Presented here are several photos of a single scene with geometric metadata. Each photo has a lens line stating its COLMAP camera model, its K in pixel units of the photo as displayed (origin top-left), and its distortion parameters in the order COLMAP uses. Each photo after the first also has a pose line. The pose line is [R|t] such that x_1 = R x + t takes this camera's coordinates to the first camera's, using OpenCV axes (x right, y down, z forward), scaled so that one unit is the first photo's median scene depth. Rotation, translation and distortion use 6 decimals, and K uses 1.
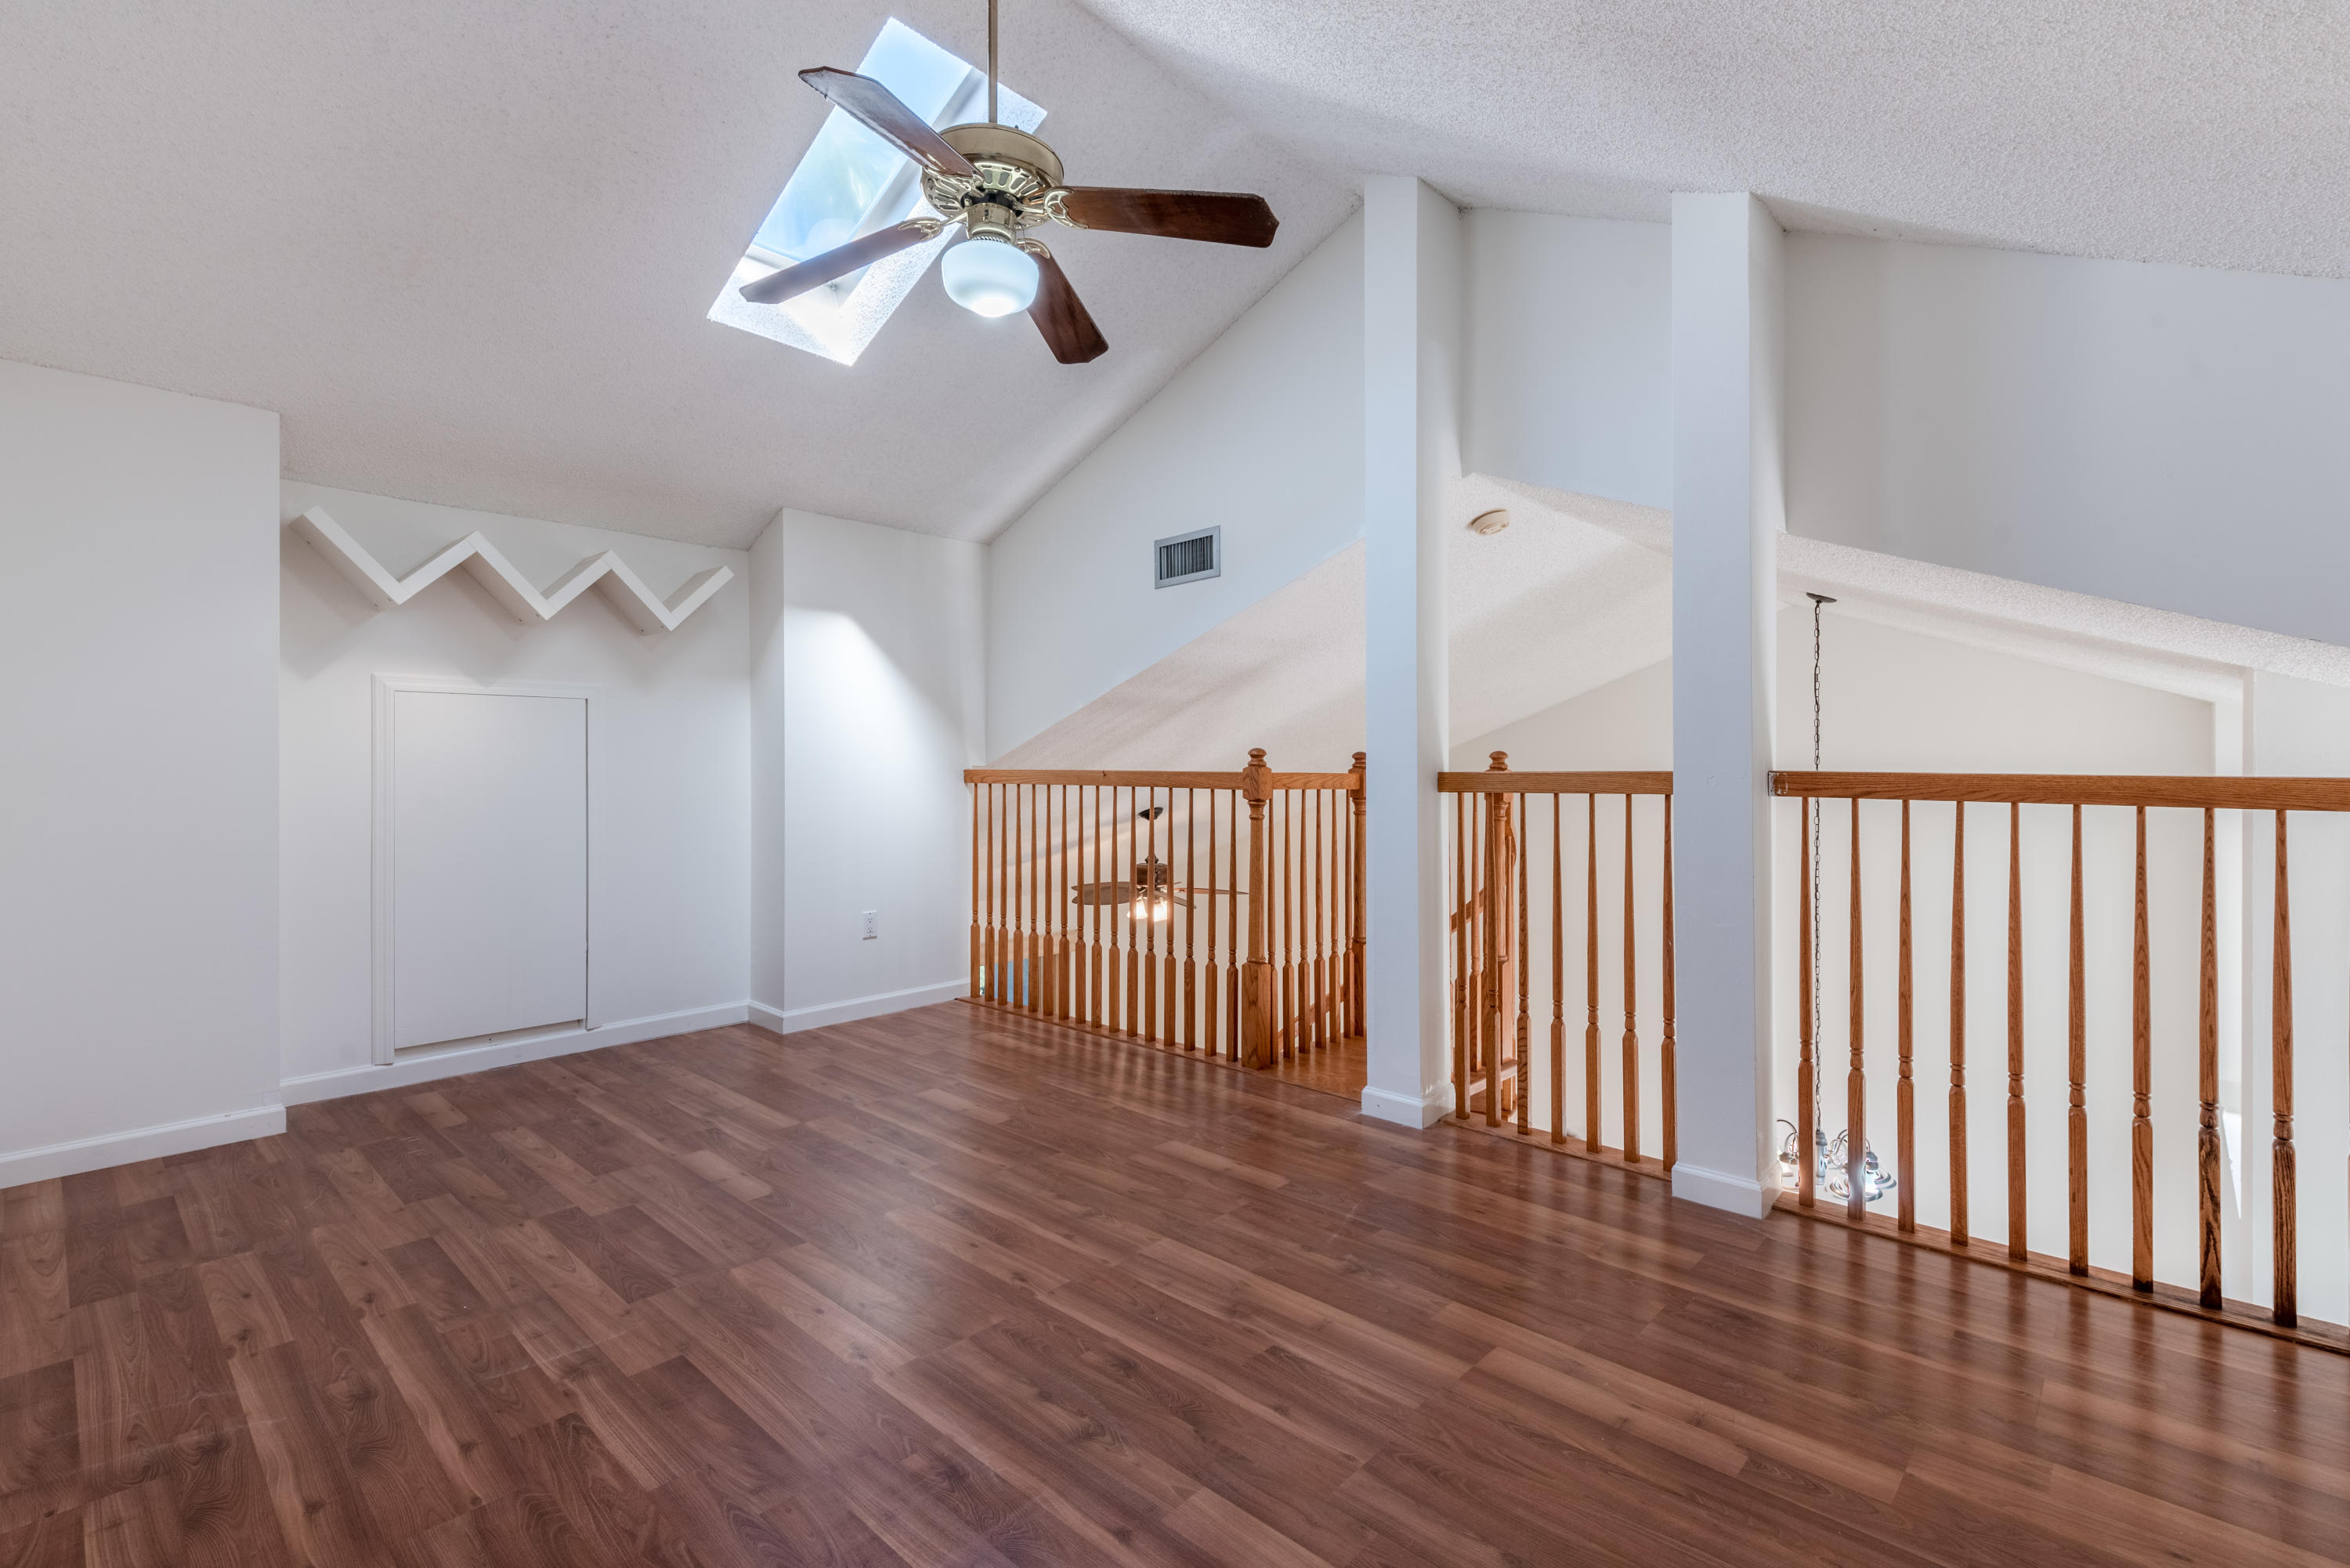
lens RADIAL K [[1085.9, 0, 1171.8], [0, 1085.9, 771.2], [0, 0, 1]] dist [0.014466, -0.004947]
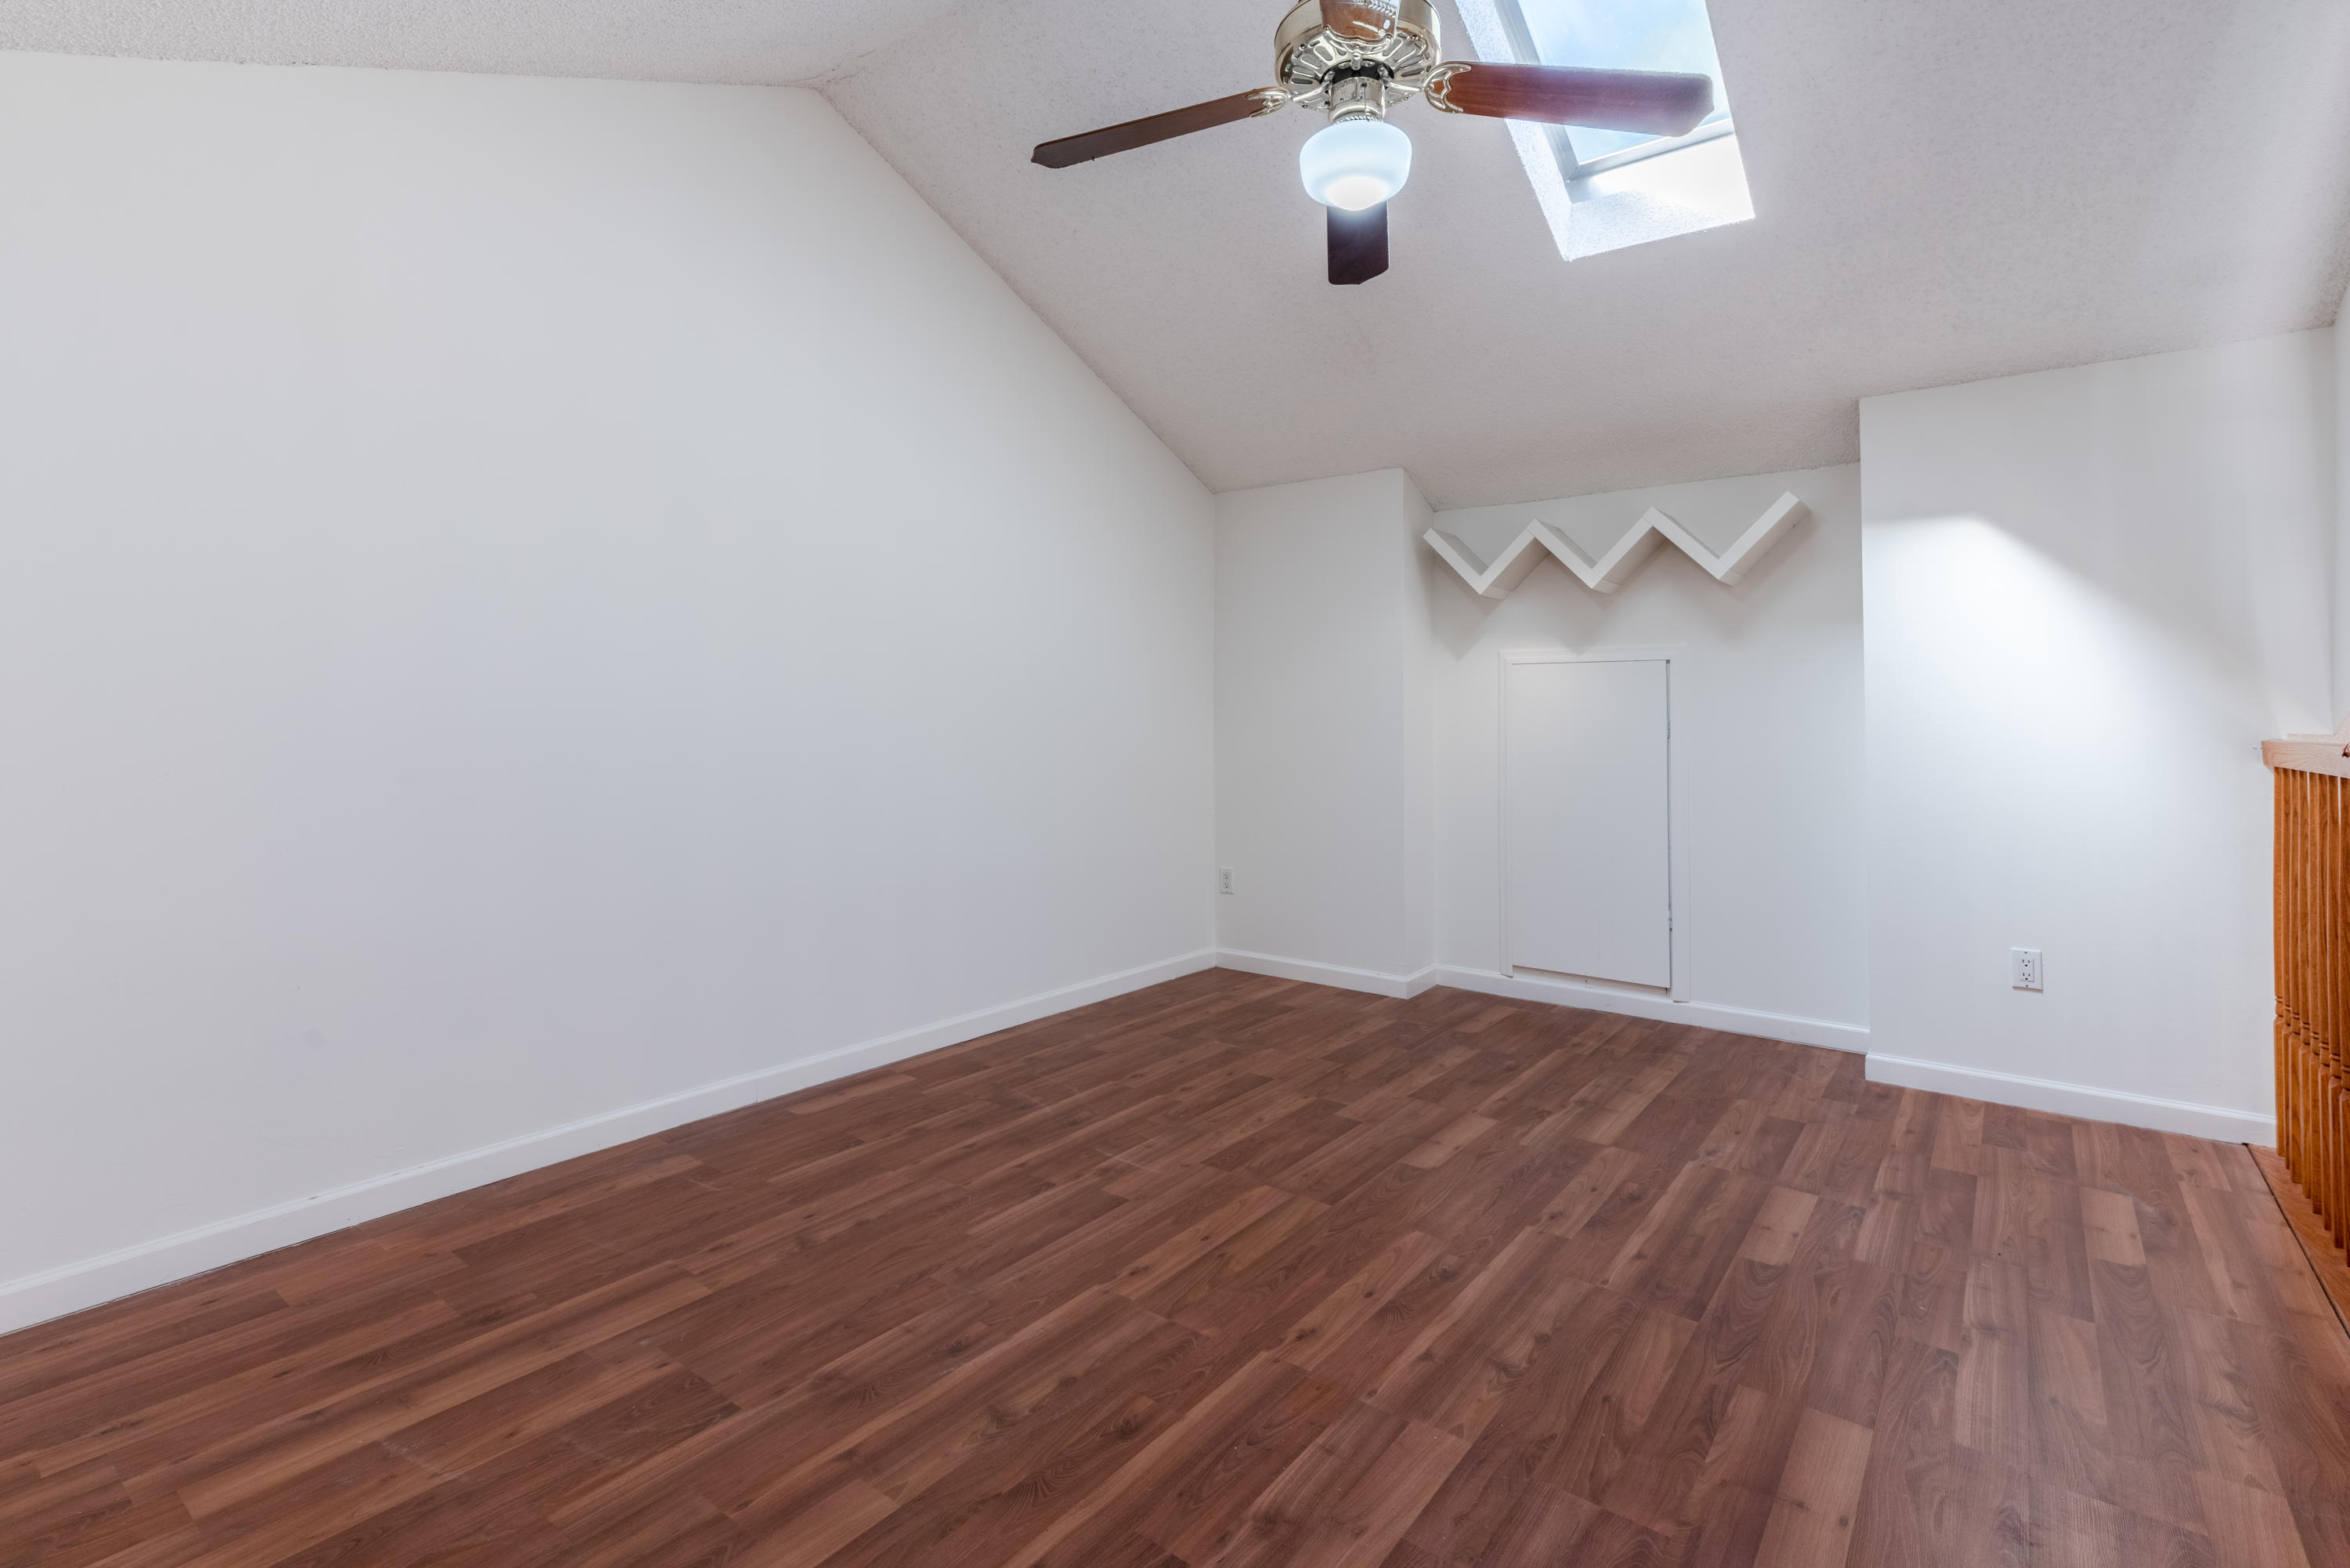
lens RADIAL K [[1085.9, 0, 1152.3], [0, 1085.9, 706.1], [0, 0, 1]] dist [0.014466, -0.004947]
pose [[0.078320, -0.014736, -0.996819, 0.638687], [-0.010221, 0.999826, -0.015584, -0.007806], [0.996876, 0.011409, 0.078156, 0.736060]]
